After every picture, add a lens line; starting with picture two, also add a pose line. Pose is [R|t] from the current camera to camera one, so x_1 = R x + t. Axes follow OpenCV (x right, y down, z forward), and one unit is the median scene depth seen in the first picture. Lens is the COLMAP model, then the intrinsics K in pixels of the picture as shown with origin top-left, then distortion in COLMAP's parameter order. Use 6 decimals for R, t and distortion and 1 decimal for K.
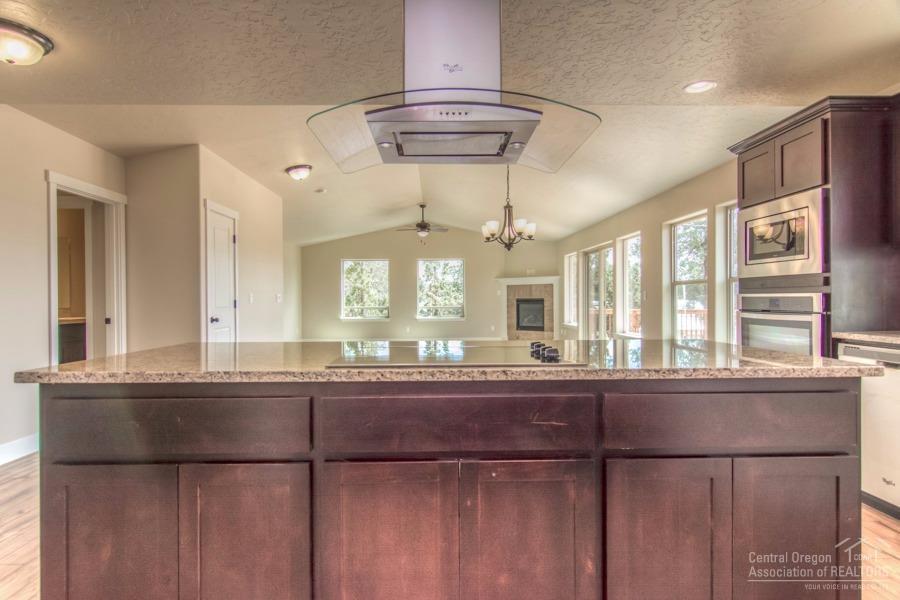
lens RADIAL K [[479.6, 0, 437.4], [0, 479.6, 300.4], [0, 0, 1]] dist [0.002463, 0.002277]
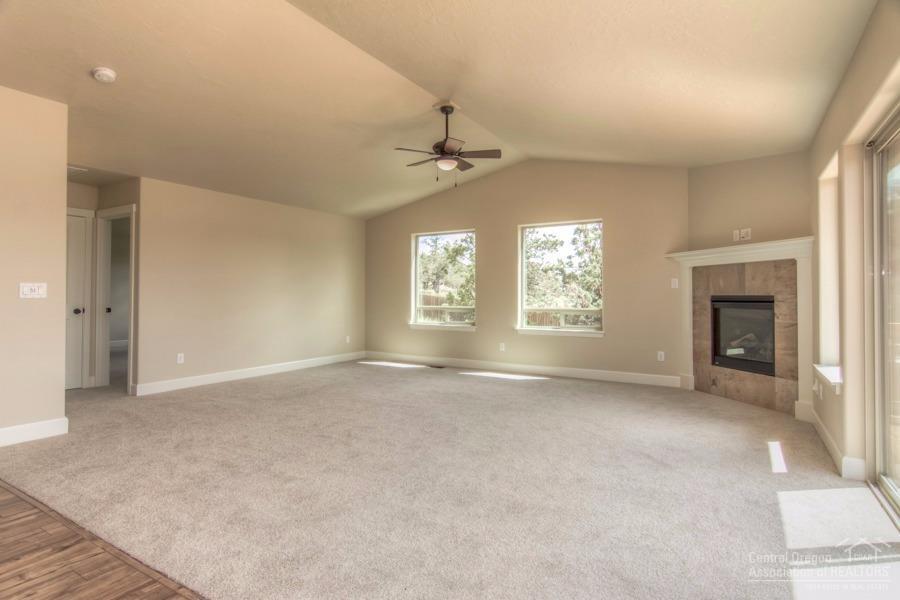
lens RADIAL K [[479.6, 0, 439.9], [0, 479.6, 286.6], [0, 0, 1]] dist [0.002463, 0.002277]
pose [[0.840234, -0.002162, -0.542220, 0.236127], [-0.008401, 0.999820, -0.017005, -0.002646], [0.542159, 0.018843, 0.840065, 0.576526]]
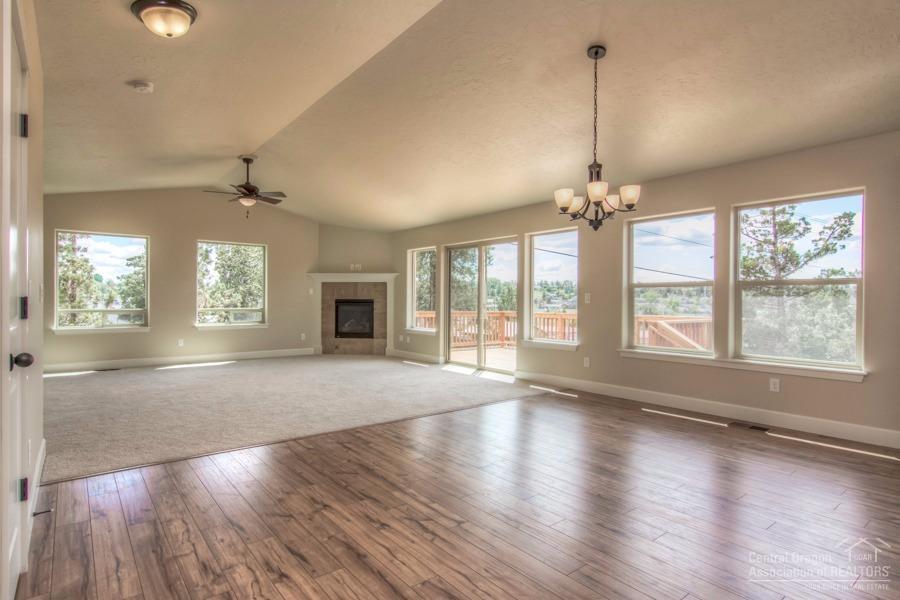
lens RADIAL K [[479.6, 0, 444.3], [0, 479.6, 302.8], [0, 0, 1]] dist [0.002463, 0.002277]
pose [[0.795087, 0.007904, 0.606443, -0.218715], [-0.010337, 0.999946, 0.000519, 0.000534], [-0.606407, -0.006681, 0.795126, 0.293736]]
